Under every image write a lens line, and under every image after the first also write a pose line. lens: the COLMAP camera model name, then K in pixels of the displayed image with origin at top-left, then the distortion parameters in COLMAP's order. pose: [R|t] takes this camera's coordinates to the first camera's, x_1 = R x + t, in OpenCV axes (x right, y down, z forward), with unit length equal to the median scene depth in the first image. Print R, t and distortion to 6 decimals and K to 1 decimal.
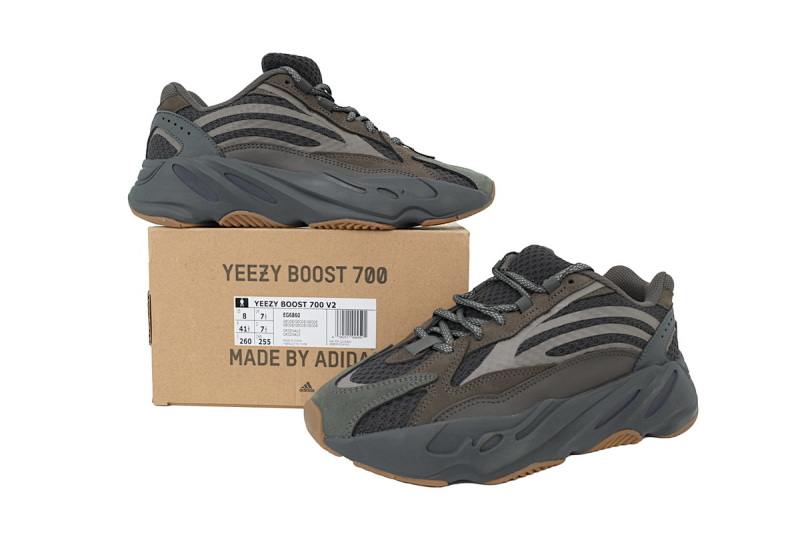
lens RADIAL K [[623.7, 0, 399.1], [0, 623.7, 266.5], [0, 0, 1]] dist [0.034824, 0.000864]
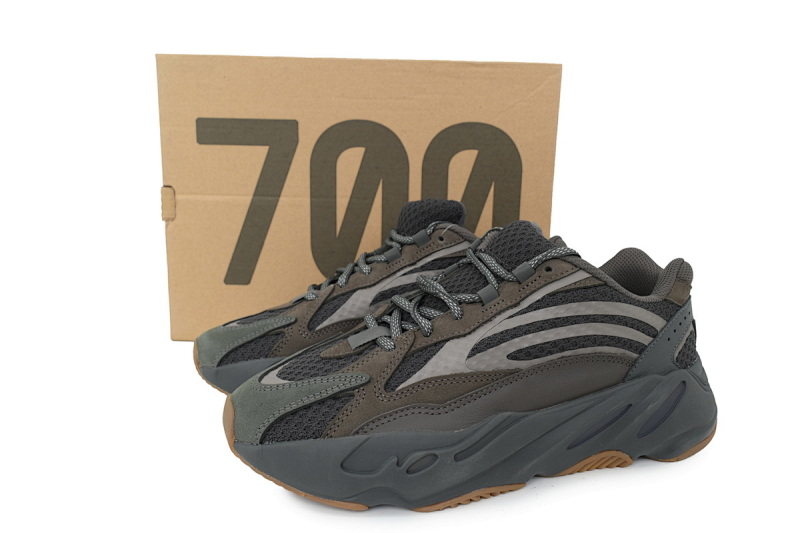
lens RADIAL K [[623.7, 0, 400.6], [0, 623.7, 266.2], [0, 0, 1]] dist [0.034824, 0.000864]
pose [[0.990758, 0.036422, -0.130660, 0.196808], [-0.027481, 0.997197, 0.069593, -0.032252], [0.132828, -0.065359, 0.988982, 0.175578]]
